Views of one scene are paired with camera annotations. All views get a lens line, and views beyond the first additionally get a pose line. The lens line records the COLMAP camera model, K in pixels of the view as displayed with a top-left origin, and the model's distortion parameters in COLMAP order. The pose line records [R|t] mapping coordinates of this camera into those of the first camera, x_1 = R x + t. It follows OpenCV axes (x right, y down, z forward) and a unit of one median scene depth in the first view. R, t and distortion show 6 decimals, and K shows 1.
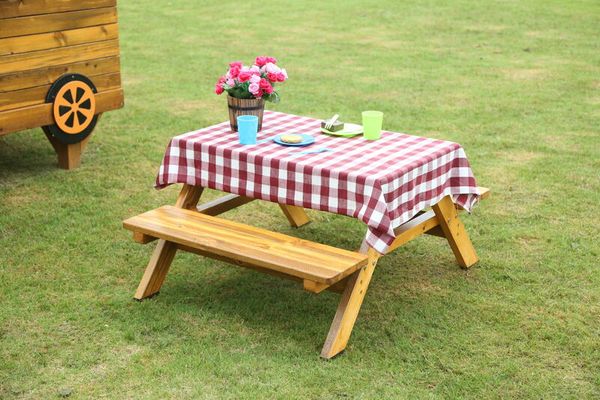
lens RADIAL K [[1088.4, 0, 300.4], [0, 1088.4, 209.4], [0, 0, 1]] dist [0.309209, -0.010798]
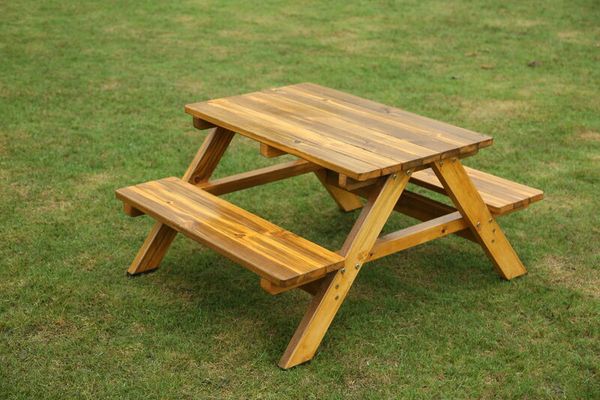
lens RADIAL K [[1033.1, 0, 300.0], [0, 1033.1, 200.0], [0, 0, 1]] dist [0.345608, 0.009055]
pose [[0.965890, 0.098105, -0.239648, 0.206960], [-0.090730, 0.995005, 0.041642, -0.032865], [0.242536, -0.018478, 0.969966, 0.173578]]
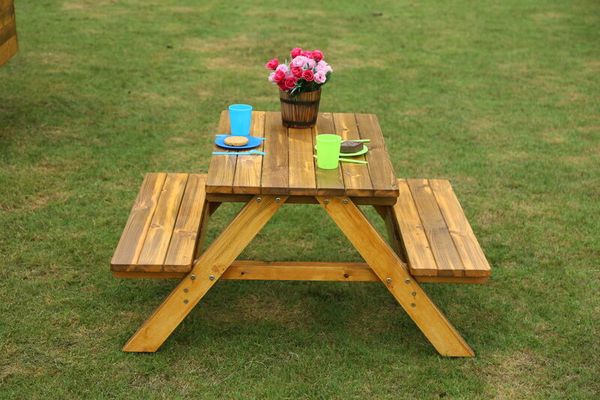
lens RADIAL K [[1088.4, 0, 300.4], [0, 1088.4, 209.4], [0, 0, 1]] dist [0.309209, -0.010798]
pose [[0.582482, 0.273464, -0.765462, 0.742686], [-0.280258, 0.951530, 0.126674, -0.131375], [0.763001, 0.140741, 0.630889, 0.459490]]
